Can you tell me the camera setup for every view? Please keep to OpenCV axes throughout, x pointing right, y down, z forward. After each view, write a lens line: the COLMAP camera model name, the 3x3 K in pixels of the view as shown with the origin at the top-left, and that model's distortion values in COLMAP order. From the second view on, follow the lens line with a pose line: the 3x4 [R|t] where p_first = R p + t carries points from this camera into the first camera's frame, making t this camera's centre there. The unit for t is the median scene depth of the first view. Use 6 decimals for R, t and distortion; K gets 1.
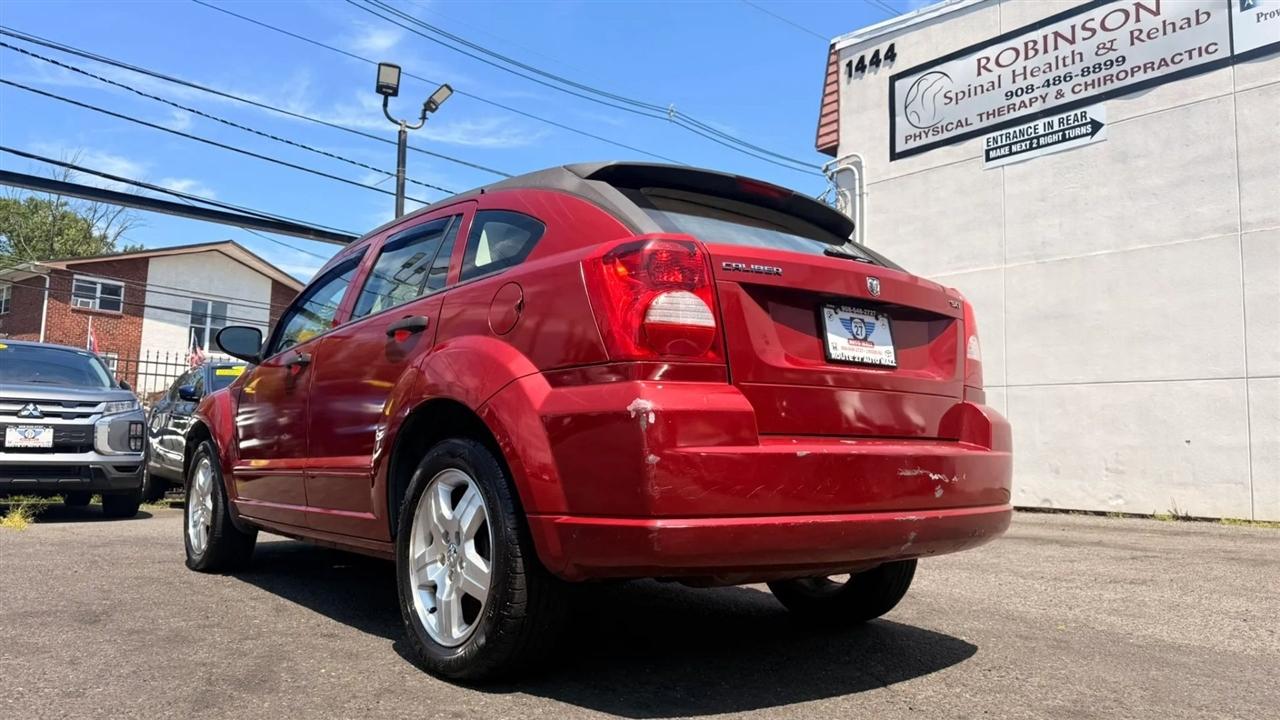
lens RADIAL K [[909.6, 0, 638.8], [0, 909.6, 352.8], [0, 0, 1]] dist [0.040077, -0.050307]
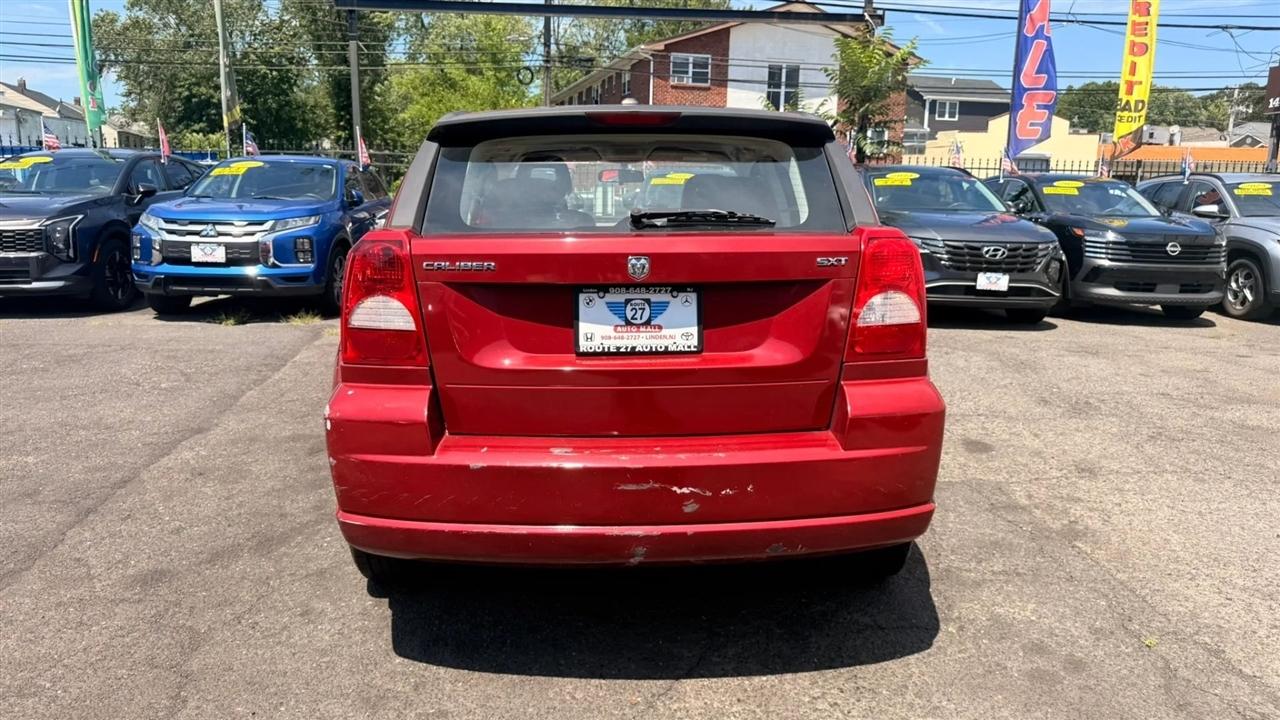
lens RADIAL K [[909.6, 0, 644.8], [0, 909.6, 381.9], [0, 0, 1]] dist [0.040077, -0.050307]
pose [[0.804293, 0.106211, -0.584664, 0.776336], [0.076279, 0.957304, 0.278839, -0.207966], [0.589317, -0.268865, 0.761851, 0.324485]]
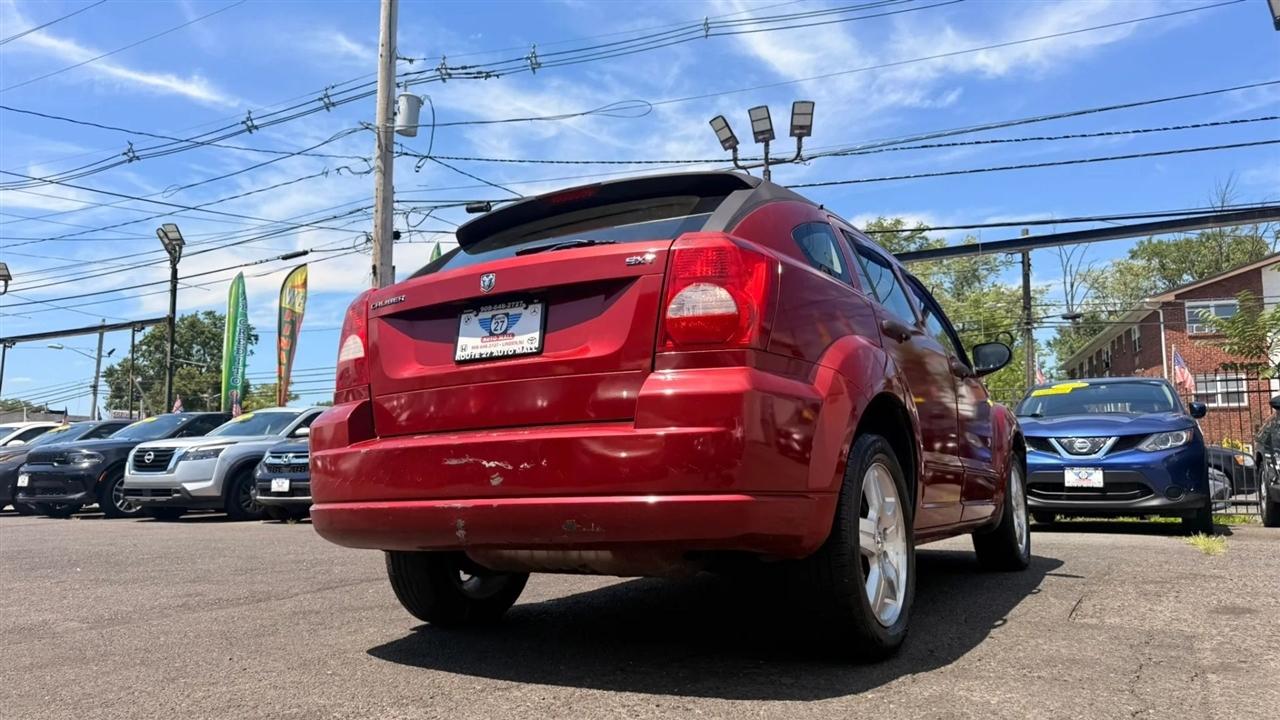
lens RADIAL K [[909.6, 0, 647.9], [0, 909.6, 364.9], [0, 0, 1]] dist [0.040077, -0.050307]
pose [[0.371112, -0.145112, -0.917180, 1.256734], [0.130125, 0.986095, -0.103364, 0.149092], [0.919426, -0.080988, 0.384834, 0.766614]]
